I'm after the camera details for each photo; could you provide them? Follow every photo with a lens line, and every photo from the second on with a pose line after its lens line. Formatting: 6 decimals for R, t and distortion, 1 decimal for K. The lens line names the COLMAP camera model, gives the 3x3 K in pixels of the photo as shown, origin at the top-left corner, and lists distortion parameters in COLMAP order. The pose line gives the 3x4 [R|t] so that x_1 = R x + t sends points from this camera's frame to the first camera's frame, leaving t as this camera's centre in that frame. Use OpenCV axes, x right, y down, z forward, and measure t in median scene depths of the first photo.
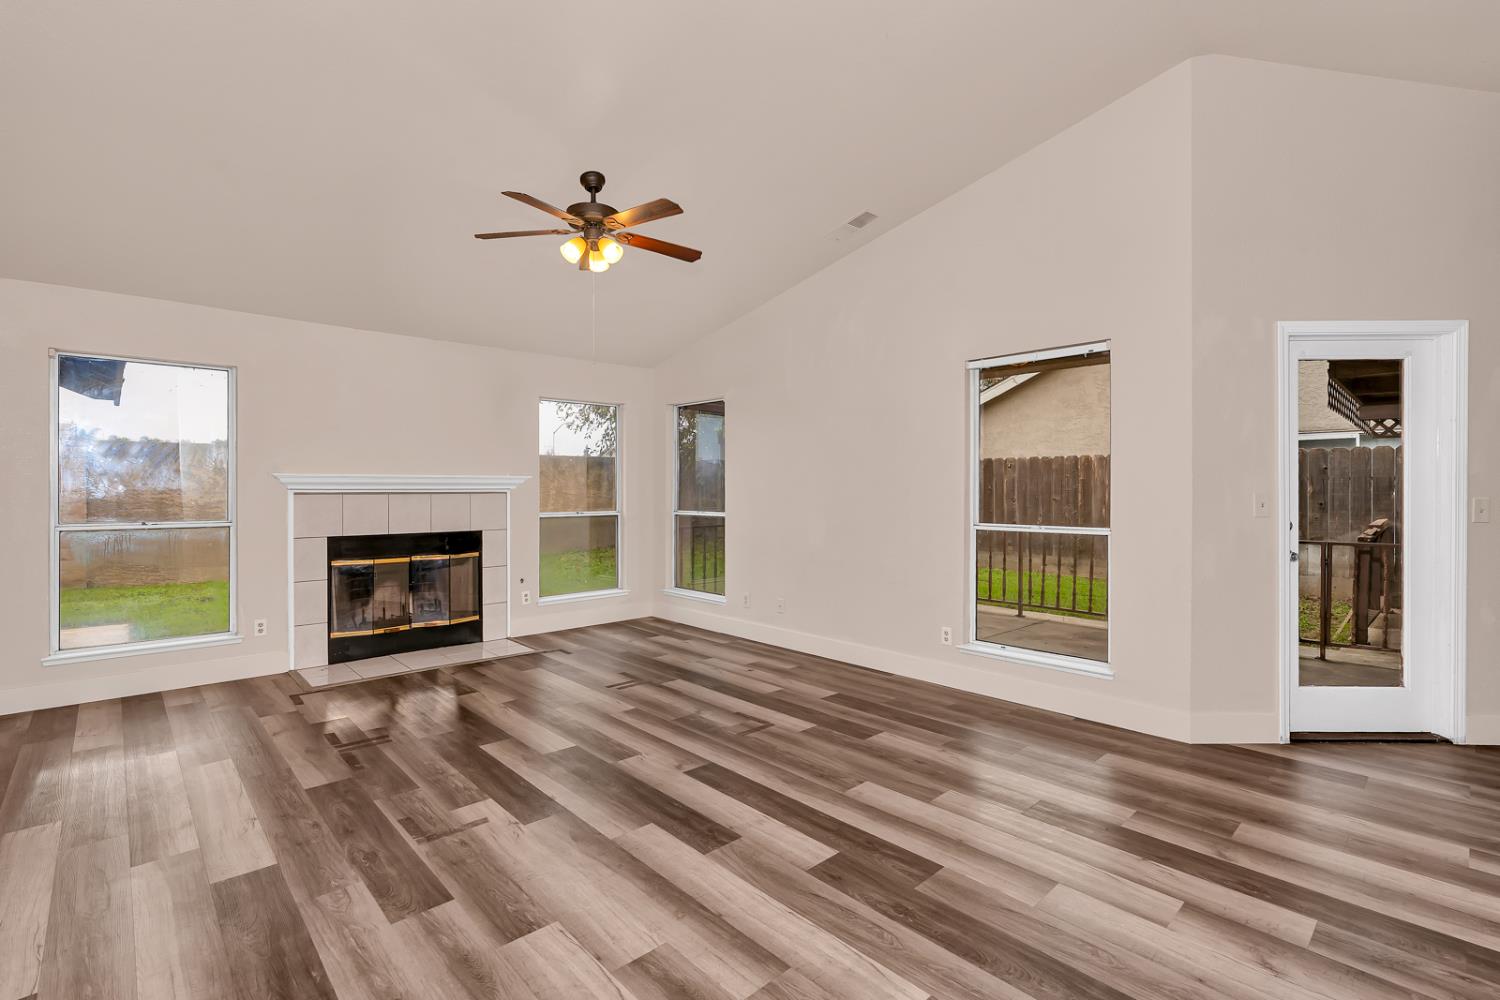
lens RADIAL K [[686.1, 0, 758.4], [0, 686.1, 494.6], [0, 0, 1]] dist [-0.012518, 0.005306]
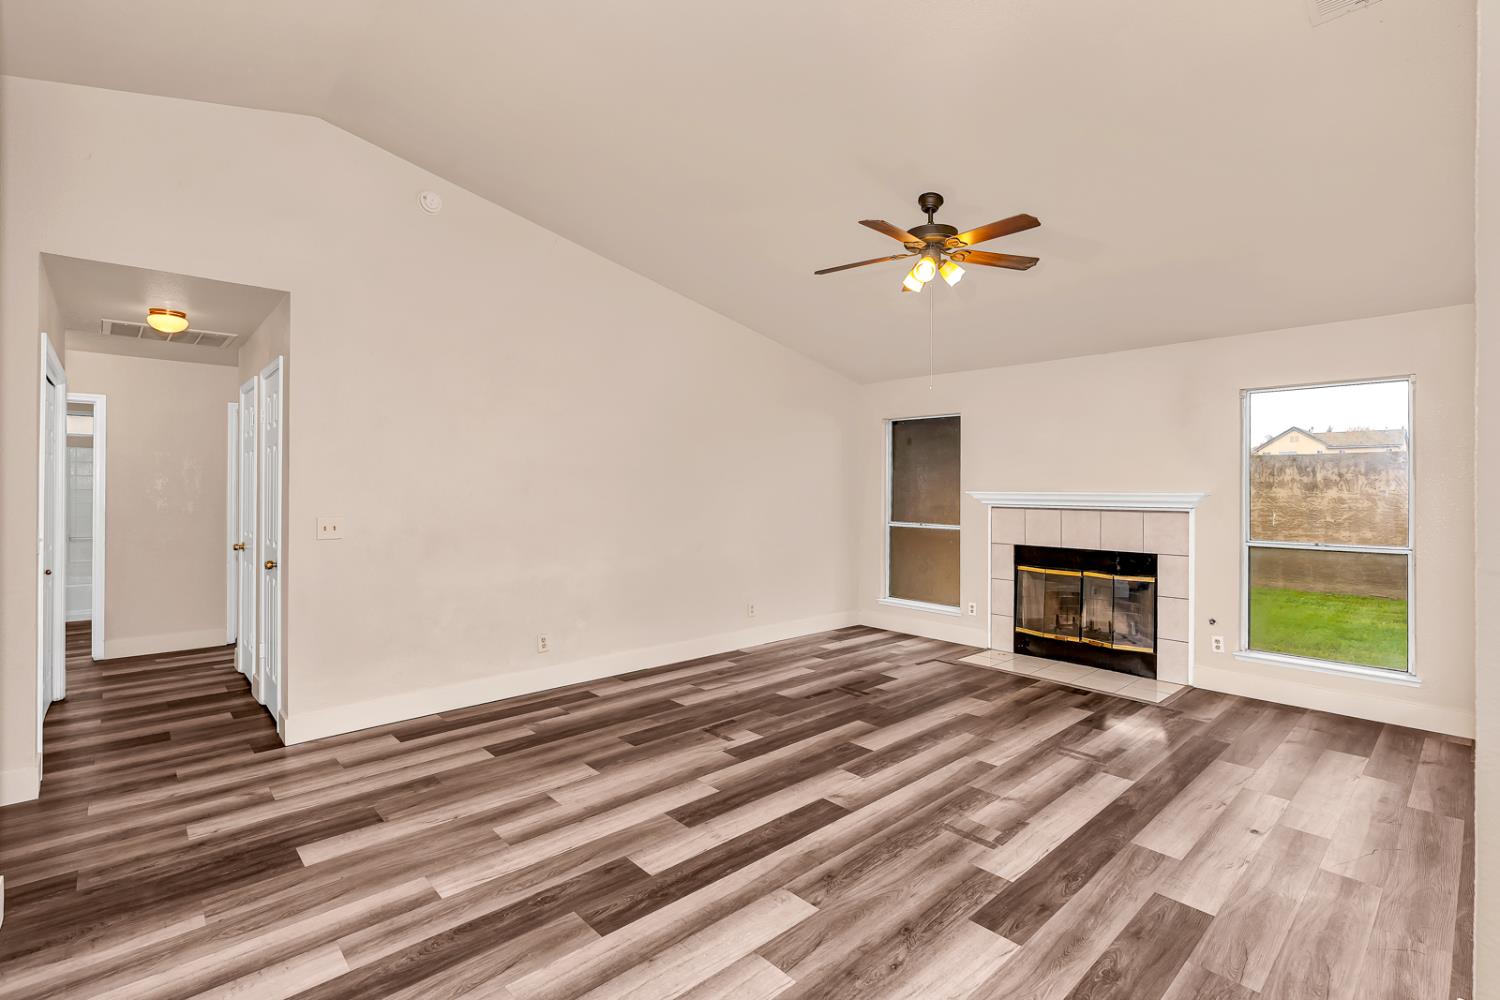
lens RADIAL K [[686.1, 0, 758.4], [0, 686.1, 494.6], [0, 0, 1]] dist [-0.012518, 0.005306]
pose [[-0.003471, 0.008505, -0.999958, 0.819358], [-0.014328, 0.999861, 0.008554, -0.041824], [0.999891, 0.014358, -0.003349, 0.834253]]
